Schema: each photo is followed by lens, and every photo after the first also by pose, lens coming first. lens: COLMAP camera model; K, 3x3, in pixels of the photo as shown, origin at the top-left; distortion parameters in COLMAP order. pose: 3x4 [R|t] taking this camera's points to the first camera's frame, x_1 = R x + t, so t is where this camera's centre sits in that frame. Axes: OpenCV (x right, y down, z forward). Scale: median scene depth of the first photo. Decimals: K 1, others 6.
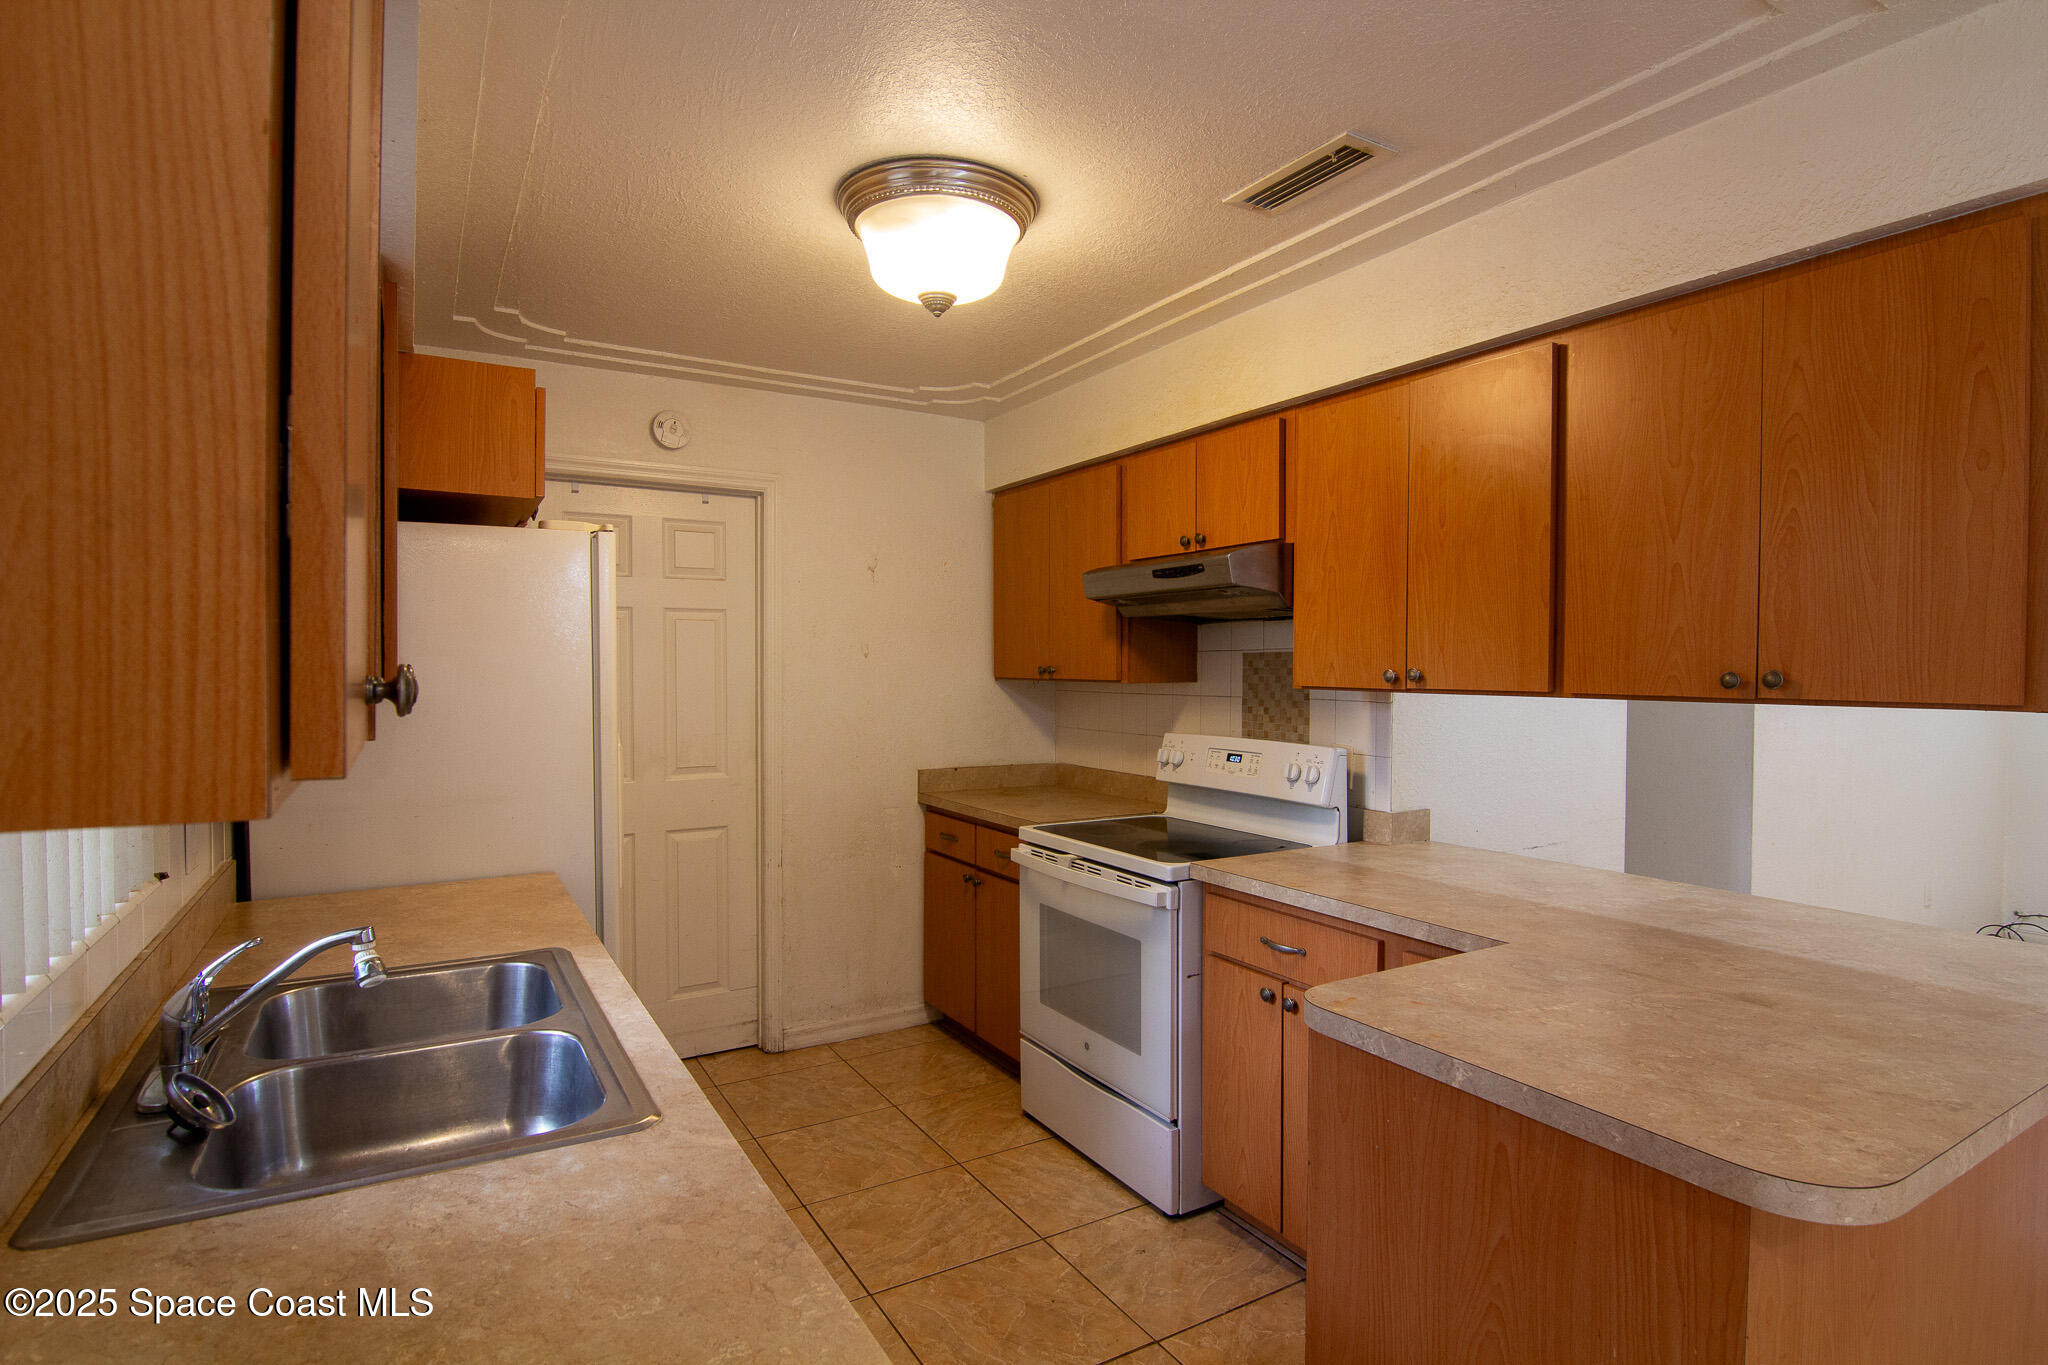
lens RADIAL K [[1040.2, 0, 1030.6], [0, 1040.2, 685.3], [0, 0, 1]] dist [-0.009252, -0.007508]
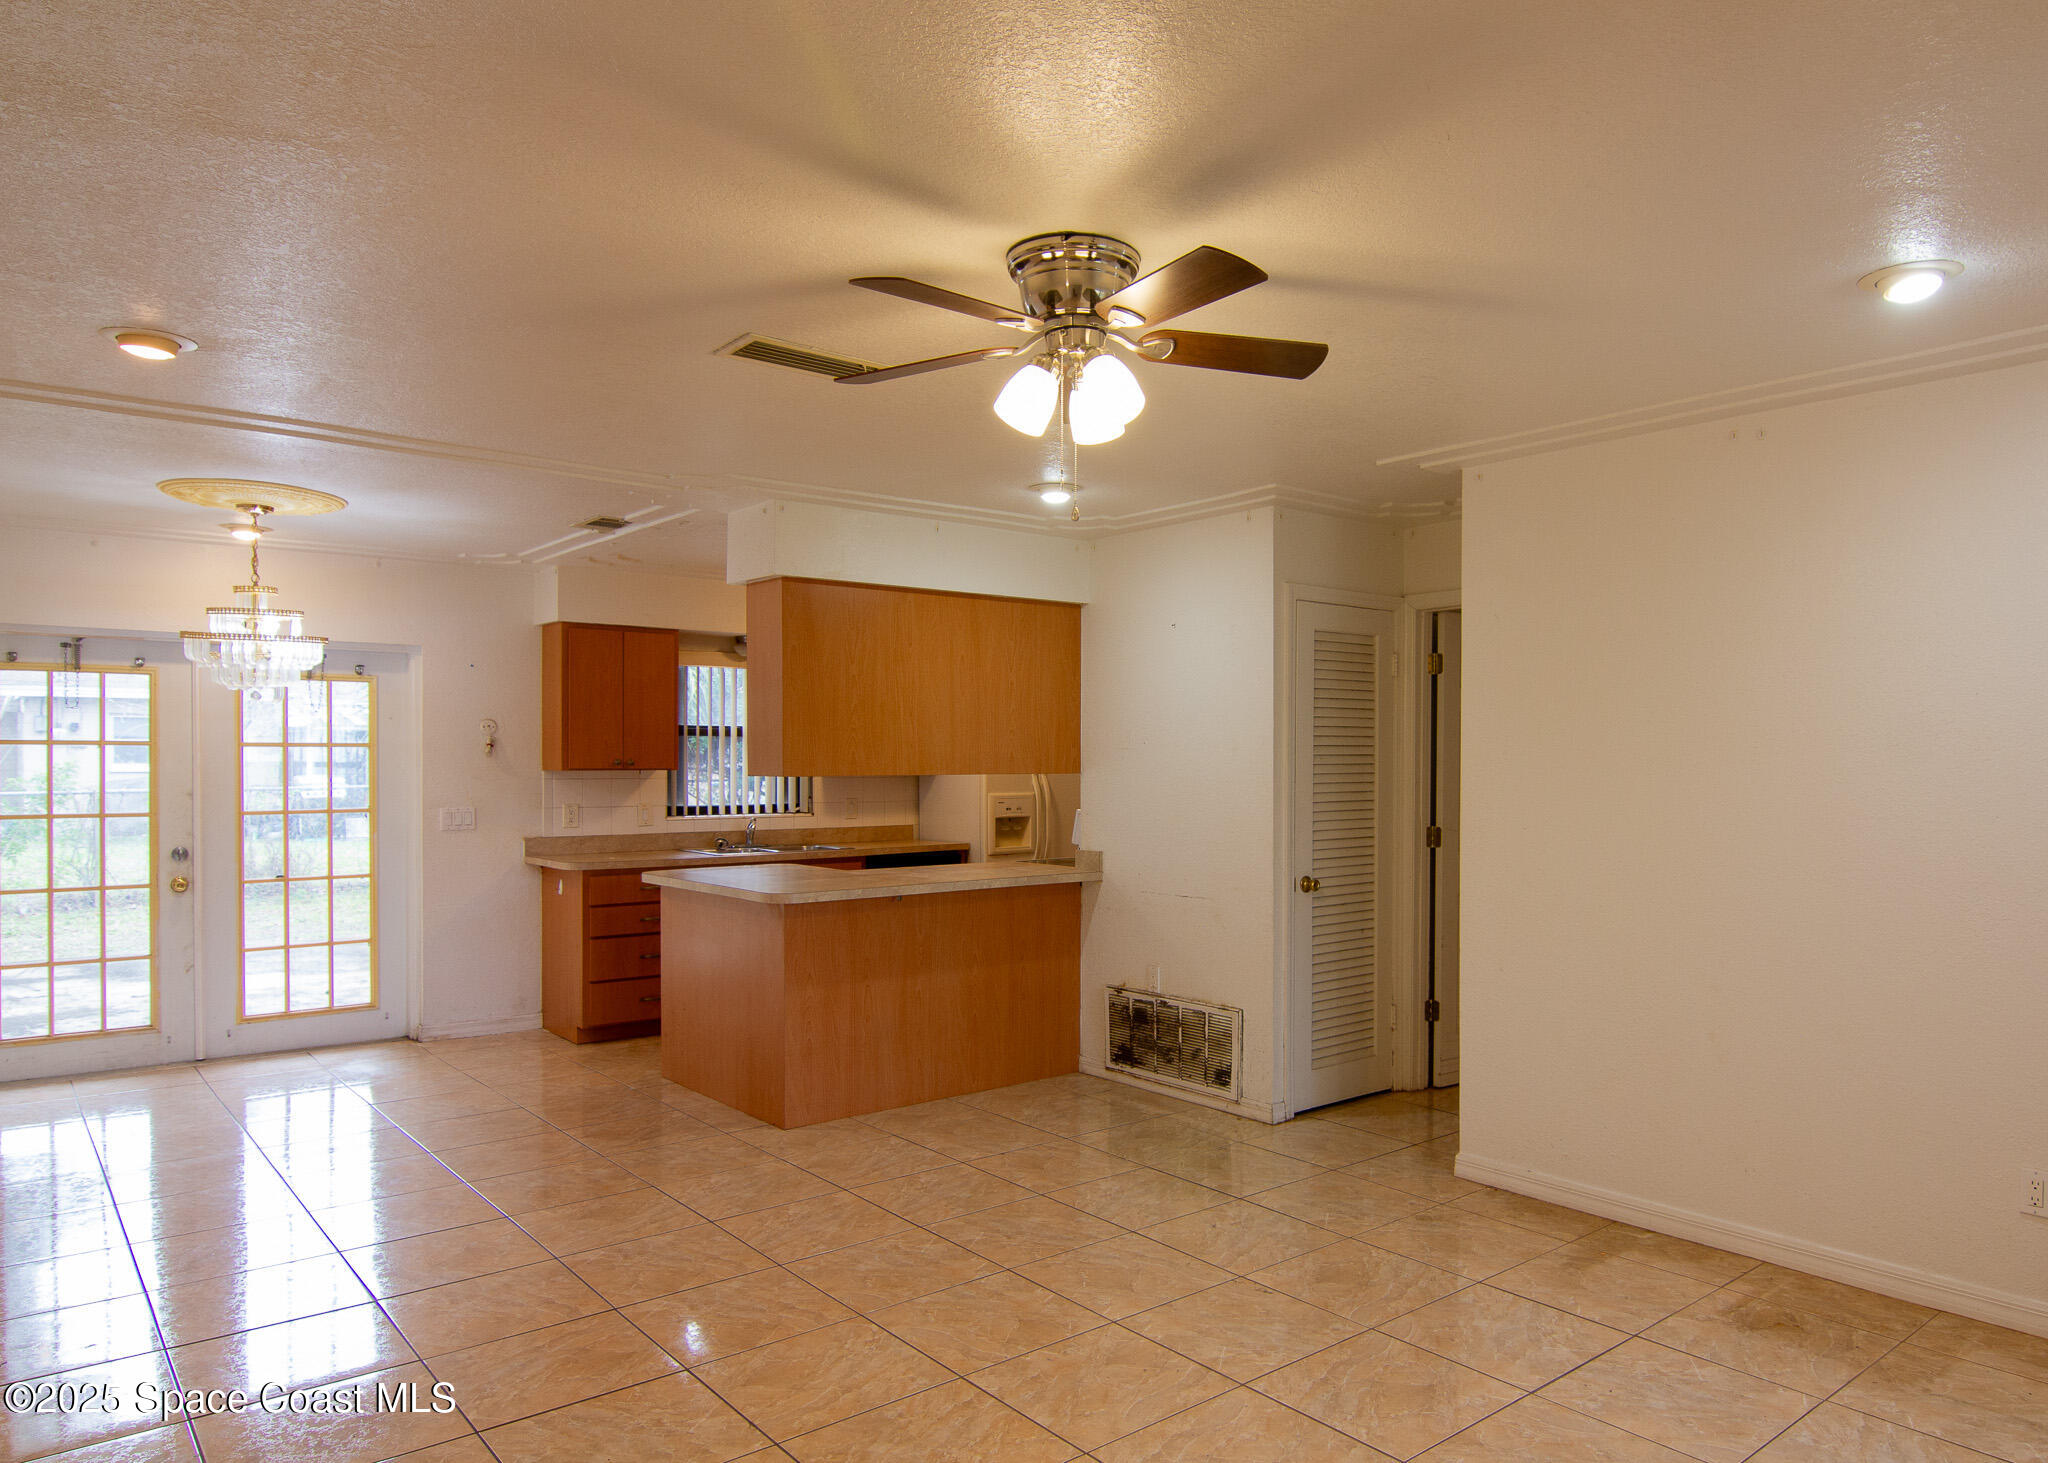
lens RADIAL K [[1335.5, 0, 1153.3], [0, 1335.5, 773.3], [0, 0, 1]] dist [0.009942, -0.012300]
pose [[0.198460, 0.005560, -0.980093, 2.386587], [-0.021597, 0.999766, 0.001299, -0.003094], [0.979871, 0.020909, 0.198534, 0.683977]]
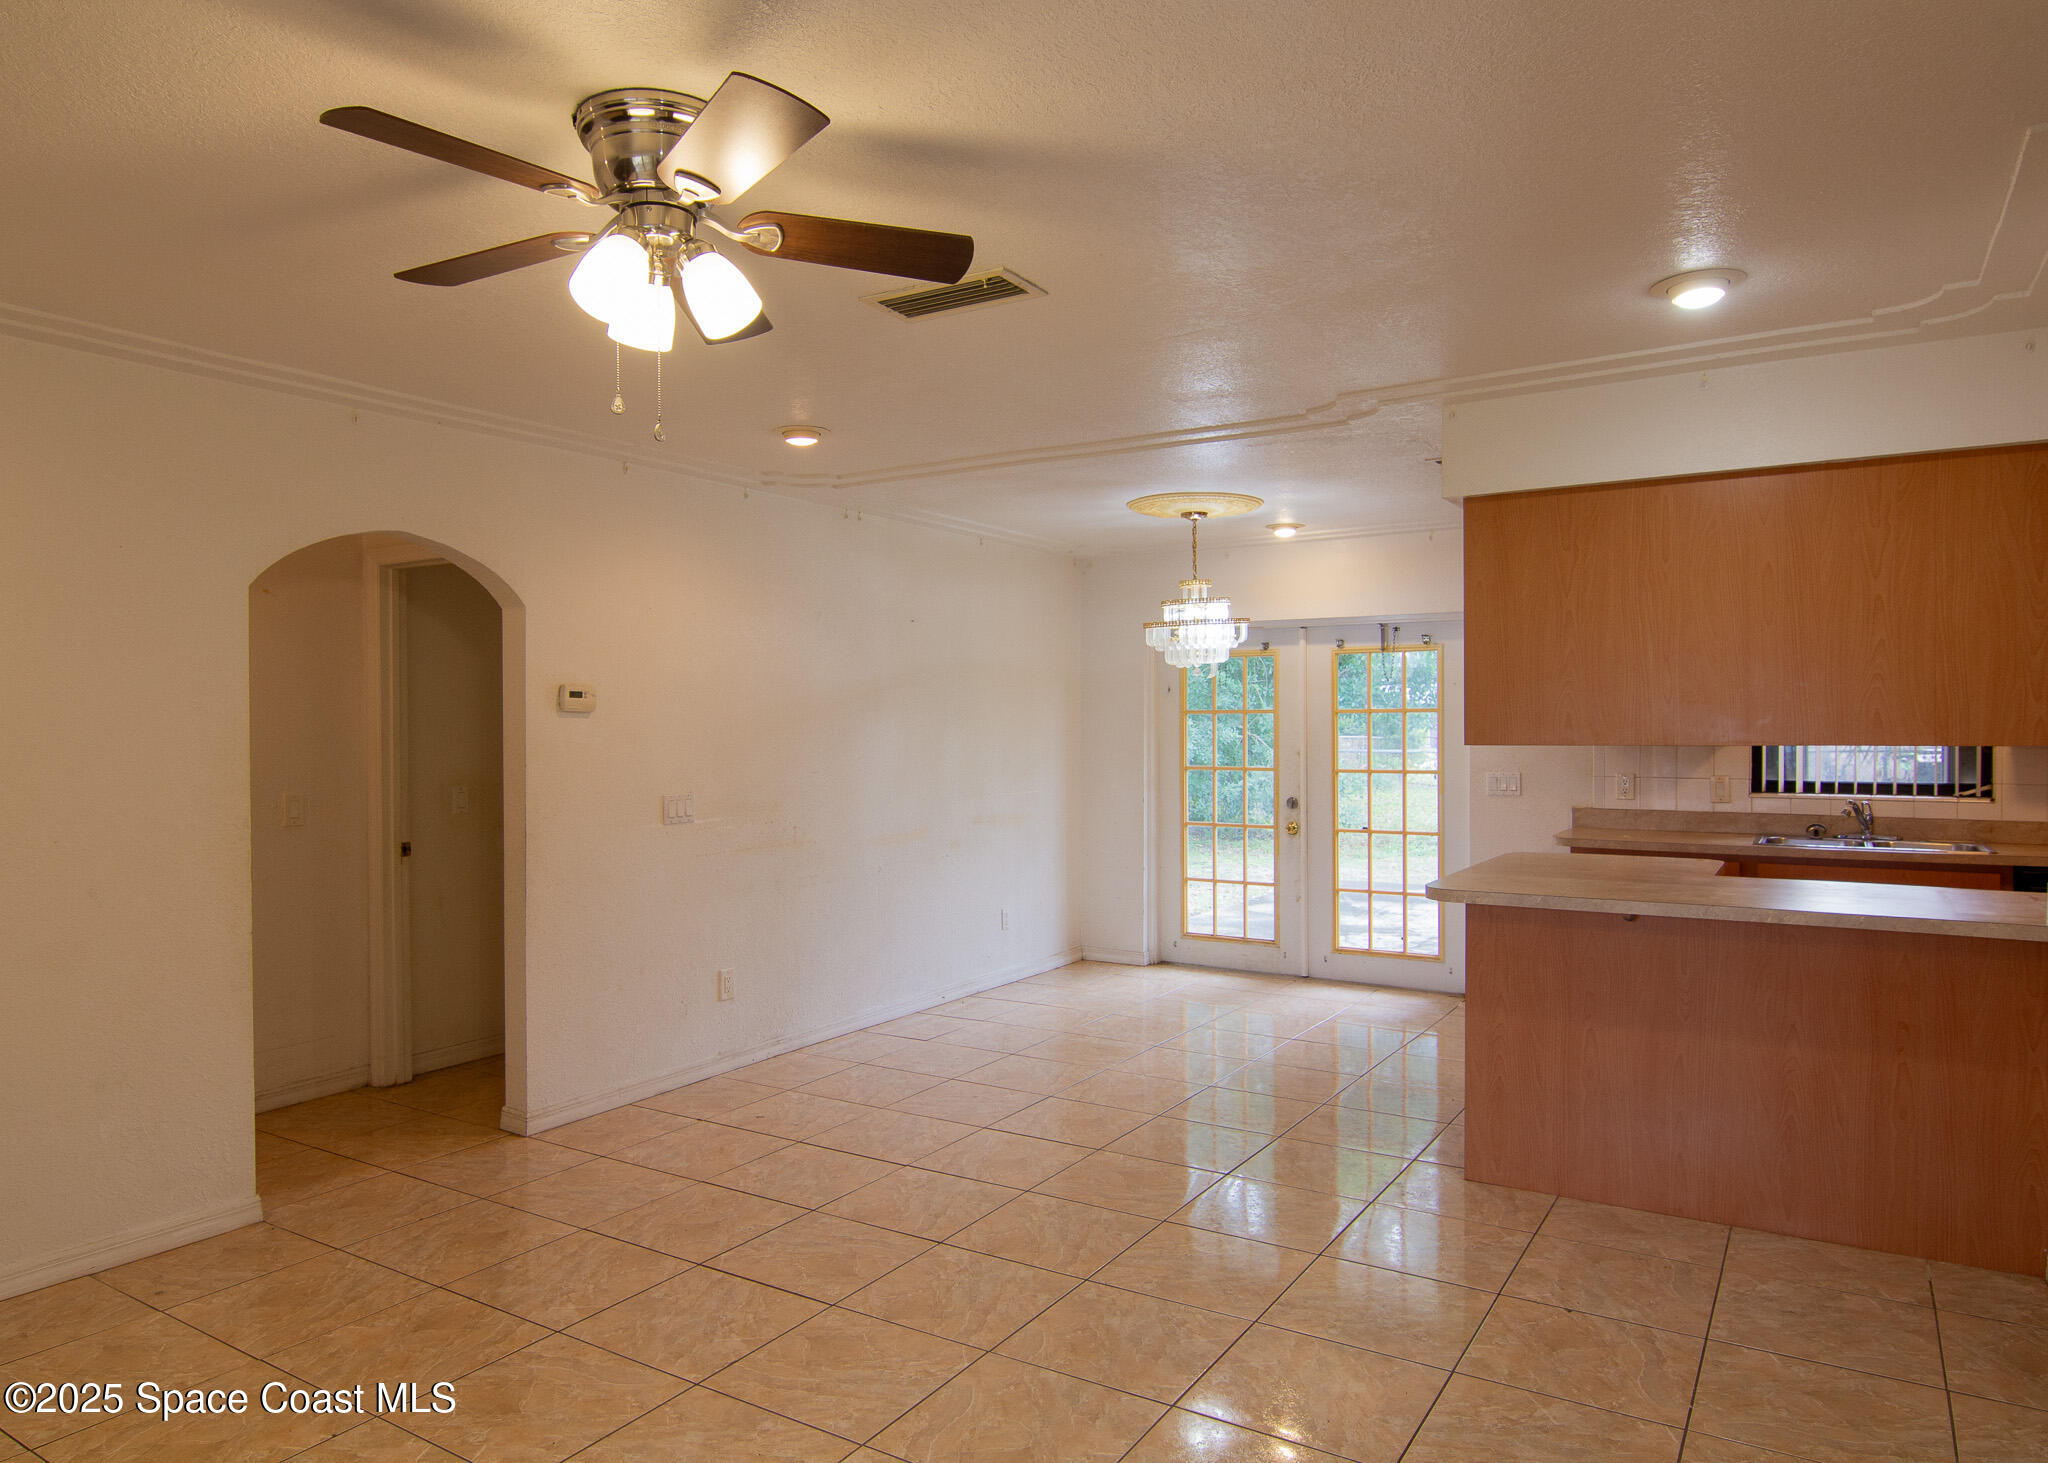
lens RADIAL K [[1335.5, 0, 1039.1], [0, 1335.5, 740.3], [0, 0, 1]] dist [0.009942, -0.012300]
pose [[-0.883601, 0.004516, -0.468219, 1.643450], [-0.010421, 0.999516, 0.029306, -0.027791], [0.468124, 0.030774, -0.883127, 1.596634]]
